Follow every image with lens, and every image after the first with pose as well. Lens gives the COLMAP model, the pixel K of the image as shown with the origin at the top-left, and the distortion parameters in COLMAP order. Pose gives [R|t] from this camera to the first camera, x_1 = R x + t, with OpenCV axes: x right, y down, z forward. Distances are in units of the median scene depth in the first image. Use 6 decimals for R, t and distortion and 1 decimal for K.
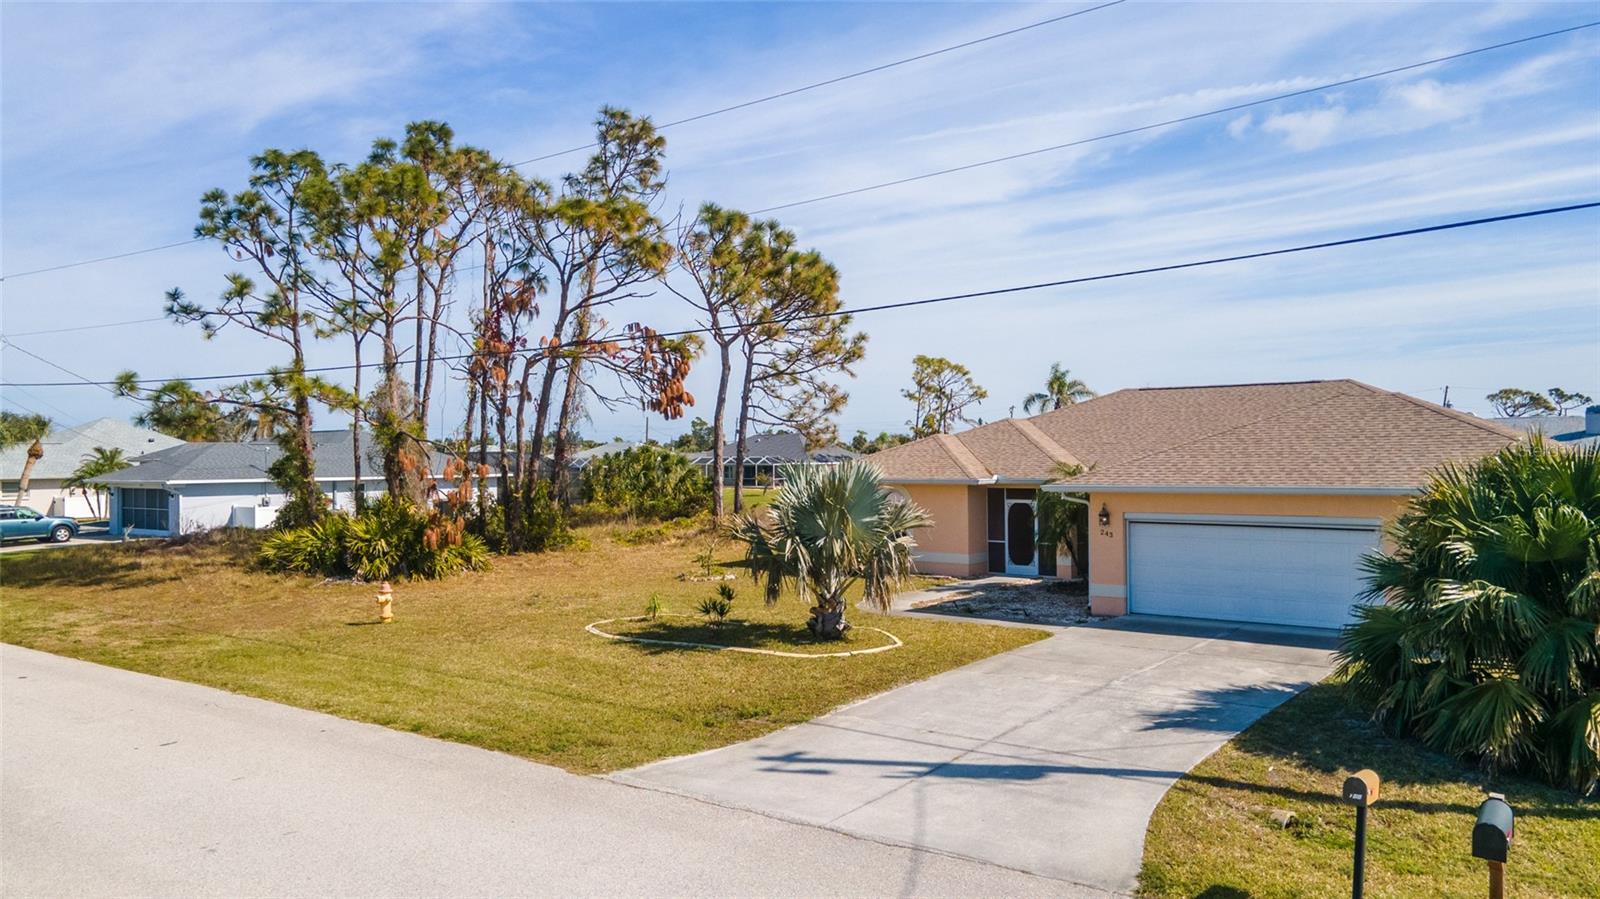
lens RADIAL K [[1189.4, 0, 745.7], [0, 1189.4, 436.7], [0, 0, 1]] dist [0.006735, -0.001440]
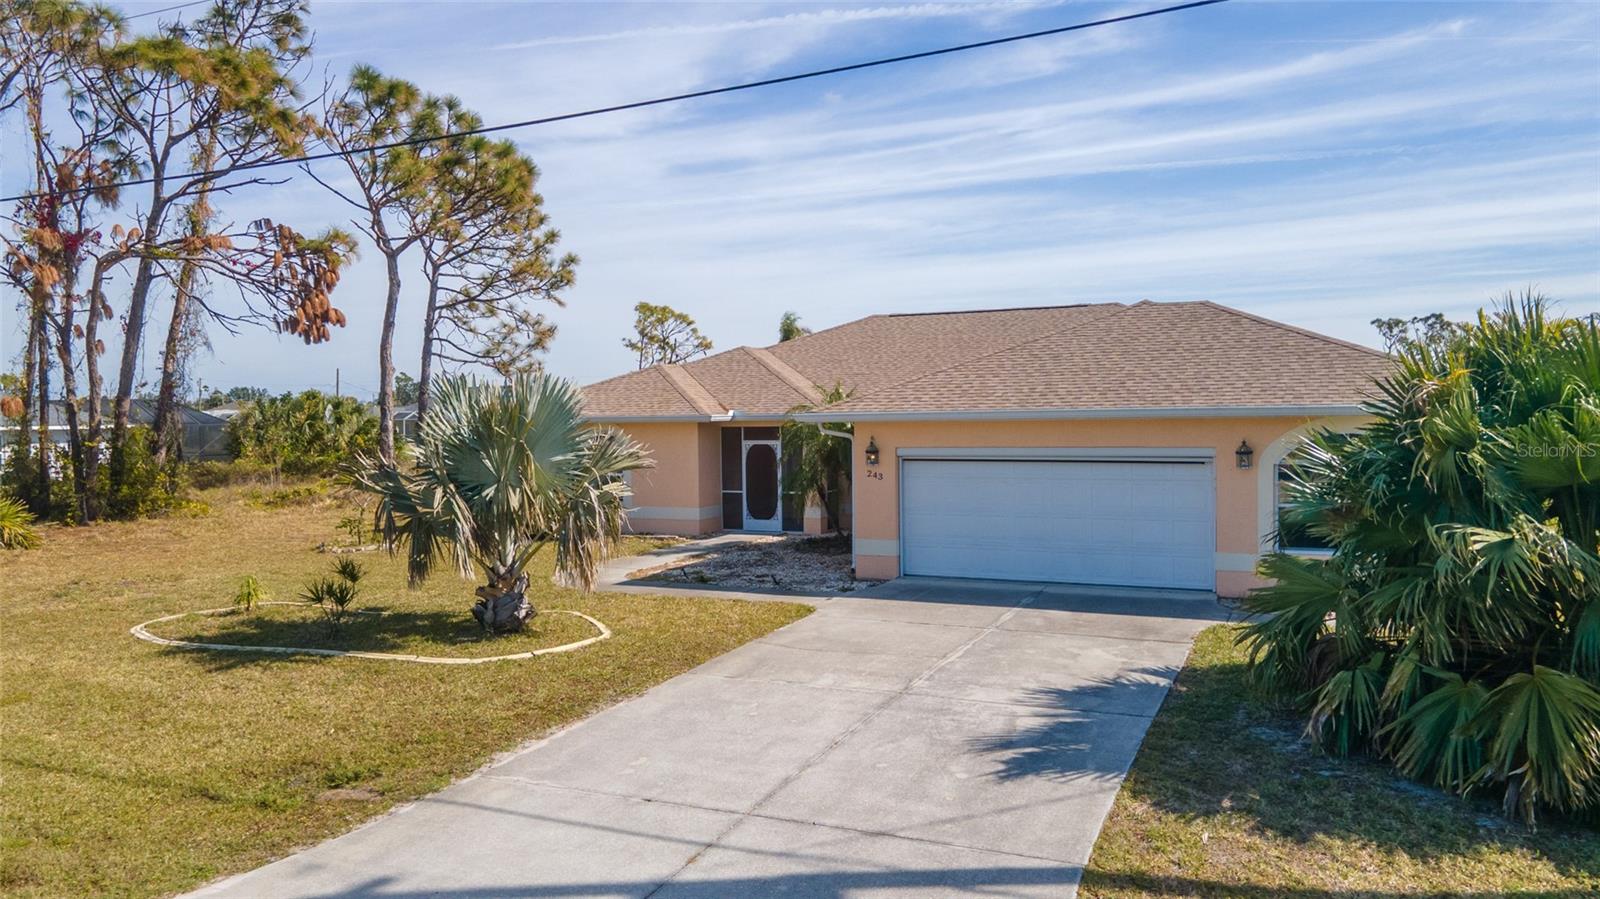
lens RADIAL K [[1188.4, 0, 799.7], [0, 1188.4, 489.4], [0, 0, 1]] dist [0.048970, 0.000655]
pose [[0.962483, -0.019270, 0.270656, 0.034123], [-0.001714, 0.997023, 0.077081, 0.023551], [-0.271336, -0.074653, 0.959585, 0.204322]]
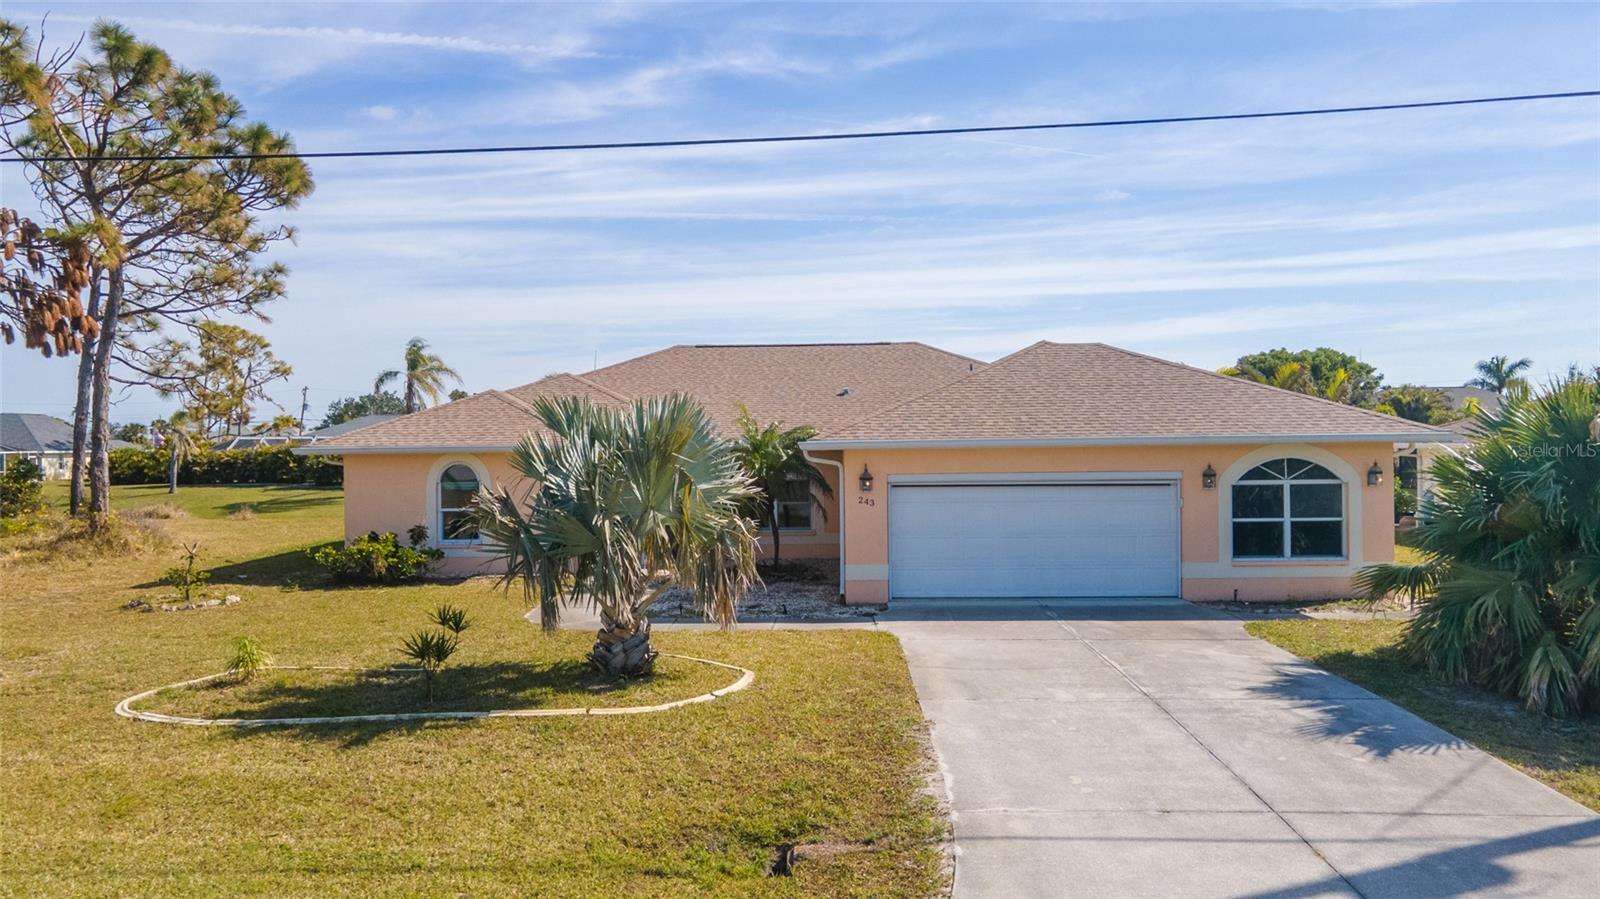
lens RADIAL K [[1186.4, 0, 800.0], [0, 1186.4, 449.5], [0, 0, 1]] dist [0.003286, 0.079033]
pose [[0.780586, -0.004512, 0.625032, -0.179886], [-0.005191, 0.999893, 0.013701, 0.027335], [-0.625026, -0.013939, 0.780479, 0.312924]]
